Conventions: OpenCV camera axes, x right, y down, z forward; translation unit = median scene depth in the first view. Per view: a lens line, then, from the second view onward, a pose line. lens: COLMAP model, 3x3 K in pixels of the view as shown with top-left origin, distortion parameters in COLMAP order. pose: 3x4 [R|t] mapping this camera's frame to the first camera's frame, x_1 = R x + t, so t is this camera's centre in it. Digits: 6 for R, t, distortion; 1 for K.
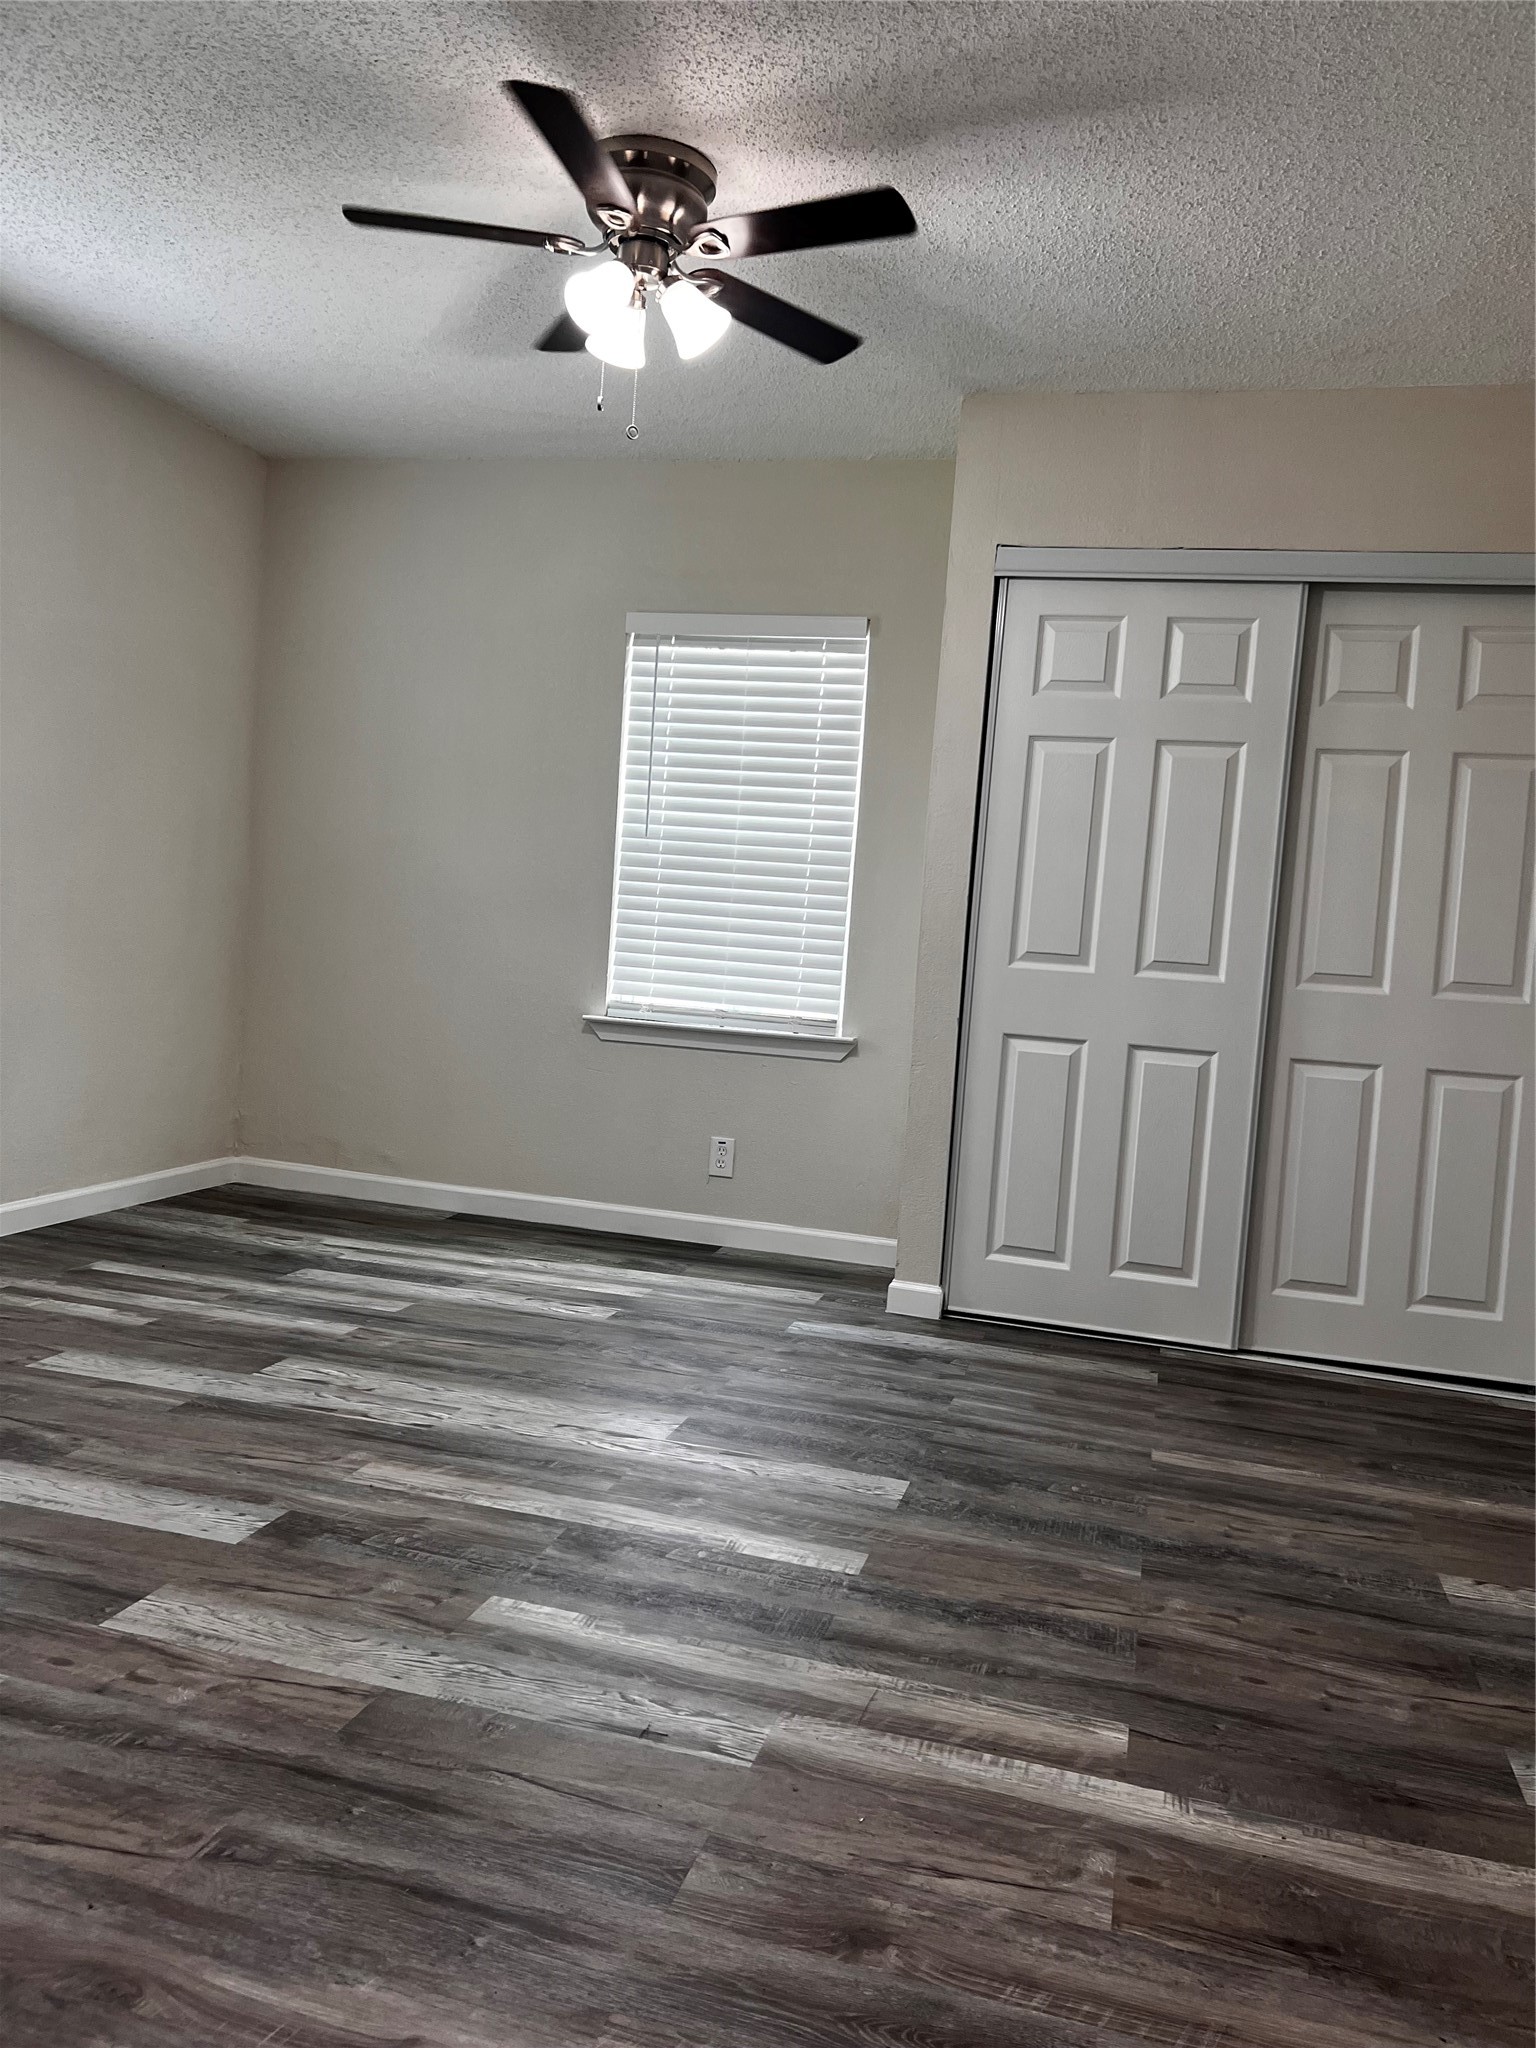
lens RADIAL K [[1535.8, 0, 760.0], [0, 1535.8, 1011.8], [0, 0, 1]] dist [0.043180, -0.057424]
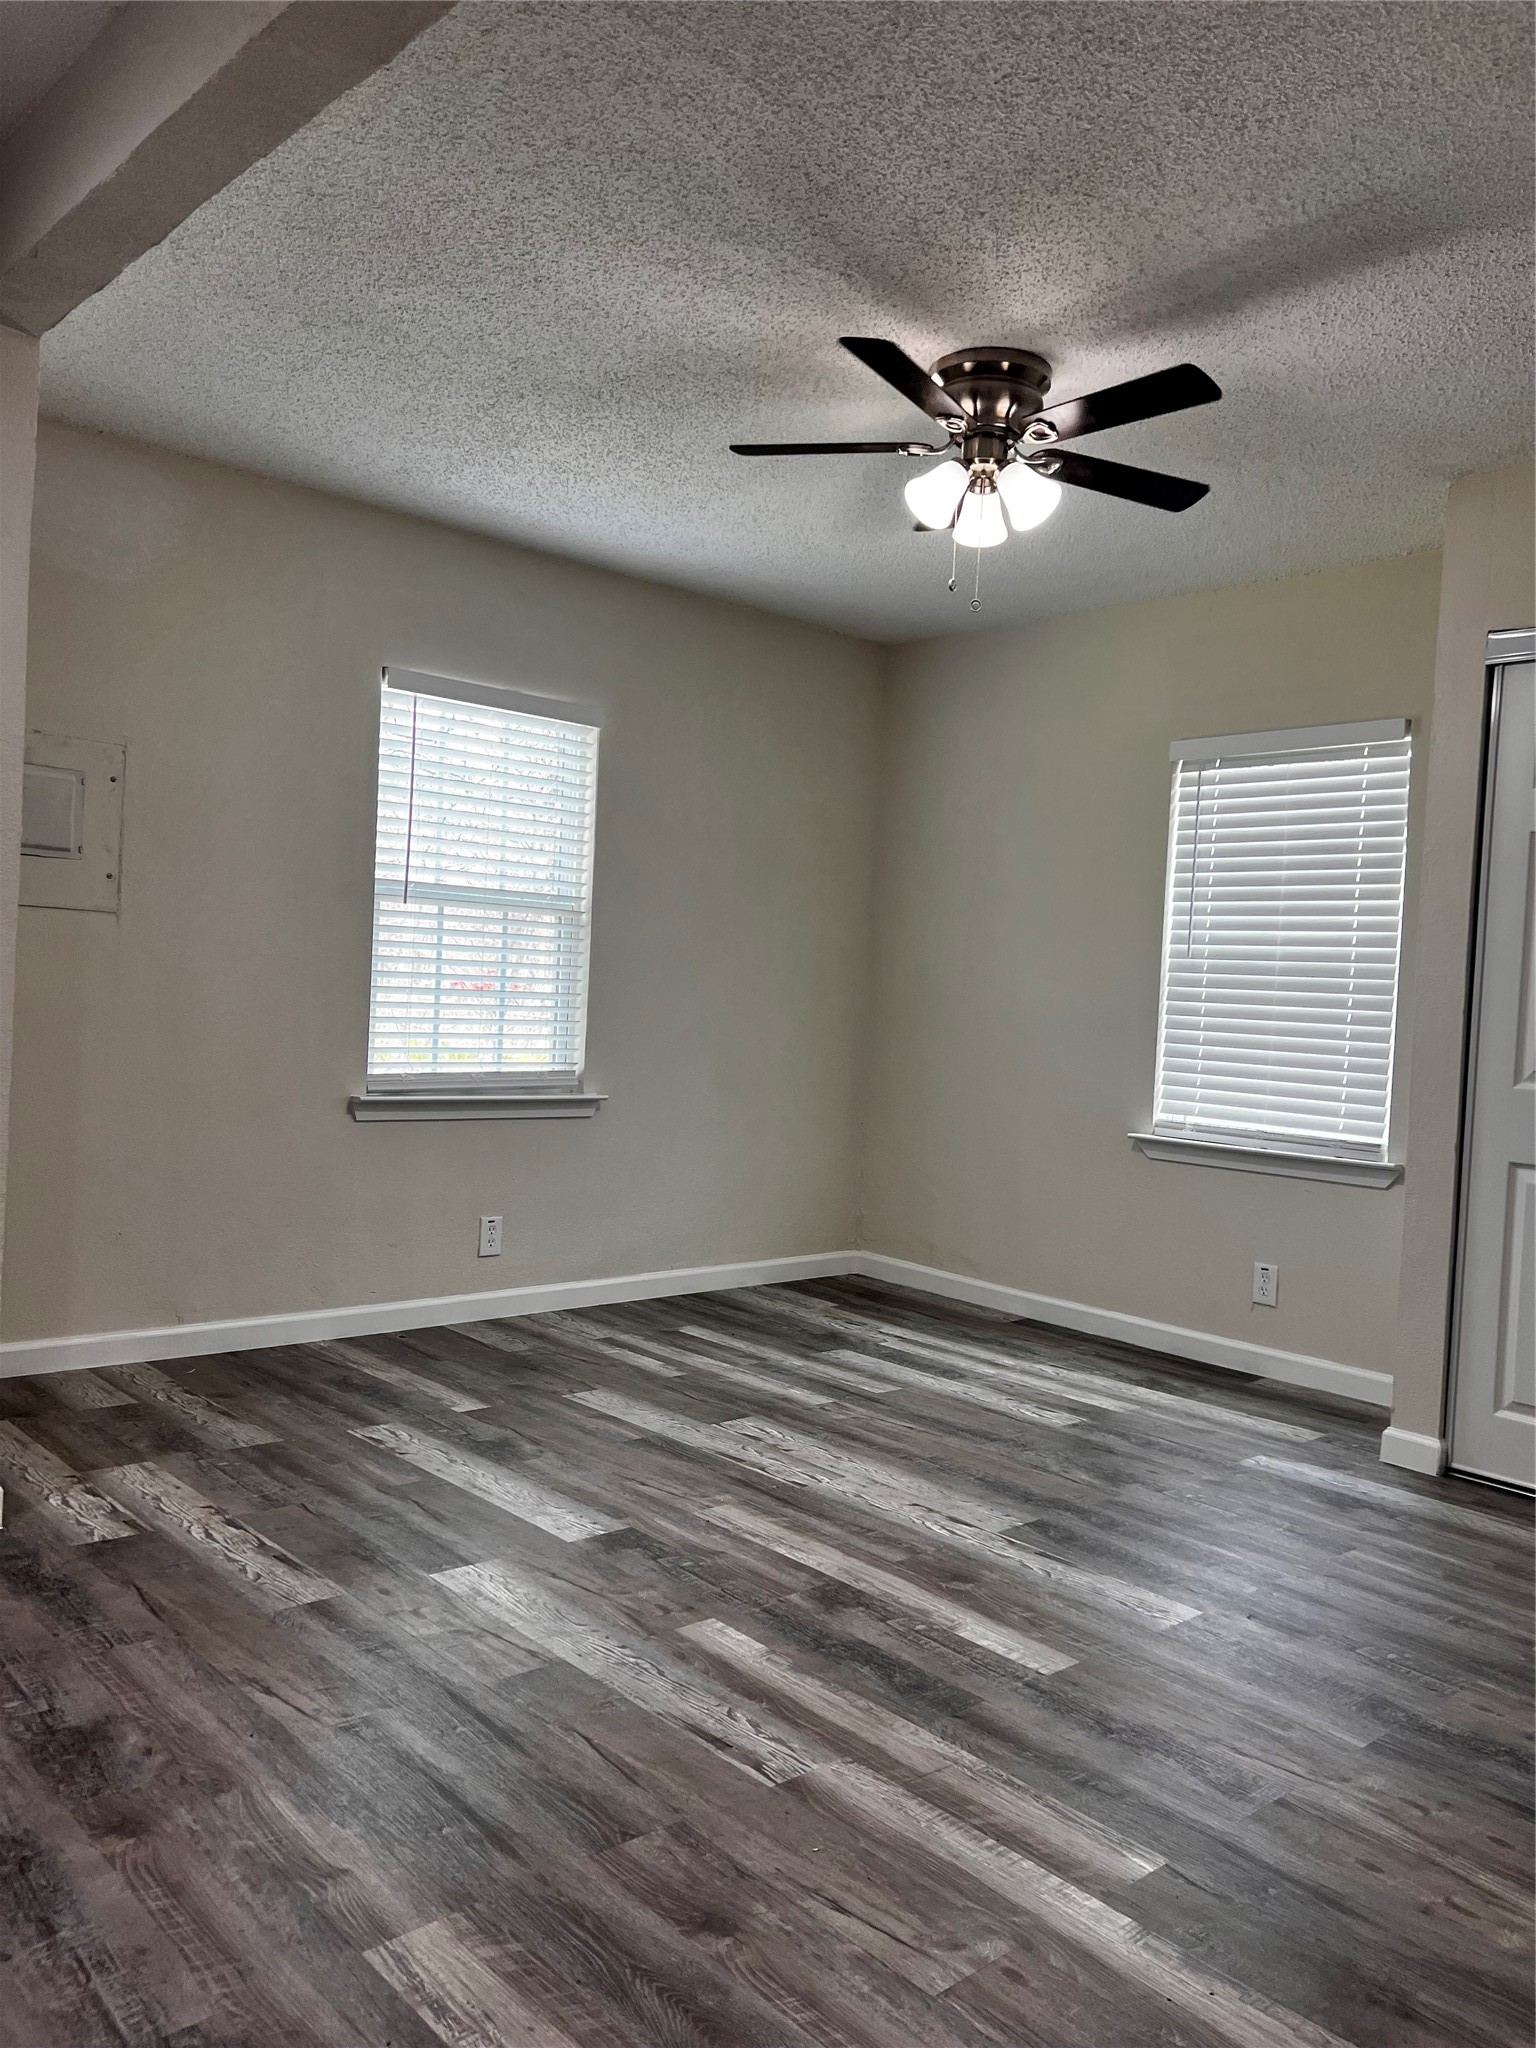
lens RADIAL K [[1535.8, 0, 765.4], [0, 1535.8, 1011.9], [0, 0, 1]] dist [0.043180, -0.057424]
pose [[0.842462, -0.020568, -0.538364, 0.372747], [-0.021216, 0.997229, -0.071299, 0.000409], [0.538338, 0.071489, 0.839691, 0.000774]]
